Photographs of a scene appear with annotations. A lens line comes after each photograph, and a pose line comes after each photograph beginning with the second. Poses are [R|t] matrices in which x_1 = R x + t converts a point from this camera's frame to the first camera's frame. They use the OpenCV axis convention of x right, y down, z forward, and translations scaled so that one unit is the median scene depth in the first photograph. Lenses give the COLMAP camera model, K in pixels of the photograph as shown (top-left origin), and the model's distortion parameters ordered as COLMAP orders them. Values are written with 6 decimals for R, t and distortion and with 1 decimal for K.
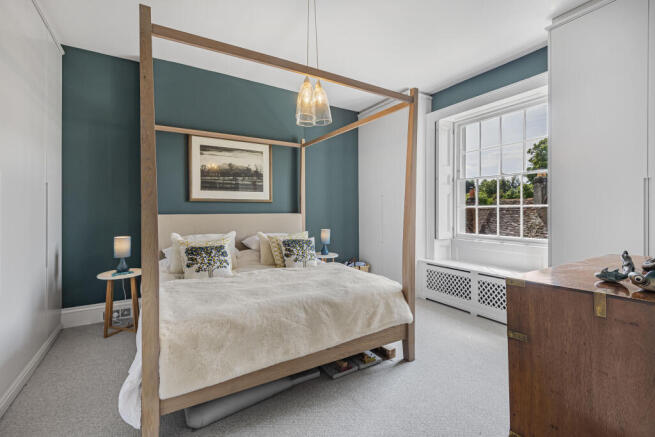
lens RADIAL K [[297.8, 0, 334.1], [0, 297.8, 210.6], [0, 0, 1]] dist [0.051972, -0.031592]
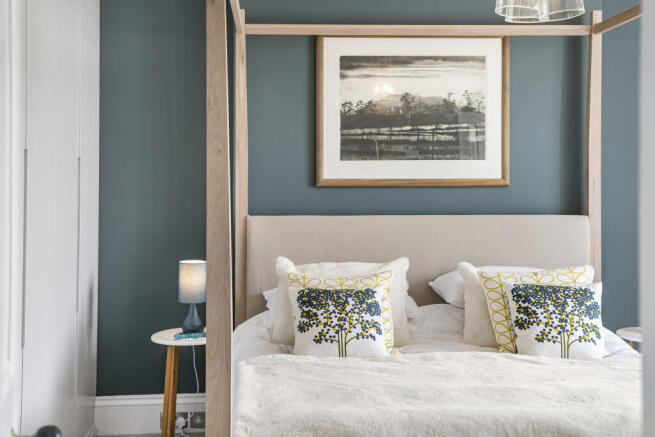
lens RADIAL K [[951.2, 0, 325.9], [0, 951.2, 159.6], [0, 0, 1]] dist [0.144513, 0.027608]
pose [[0.882724, -0.012307, -0.469731, 0.217116], [-0.002377, 0.999527, -0.030653, -0.030312], [0.469887, 0.028175, 0.882277, -0.265929]]
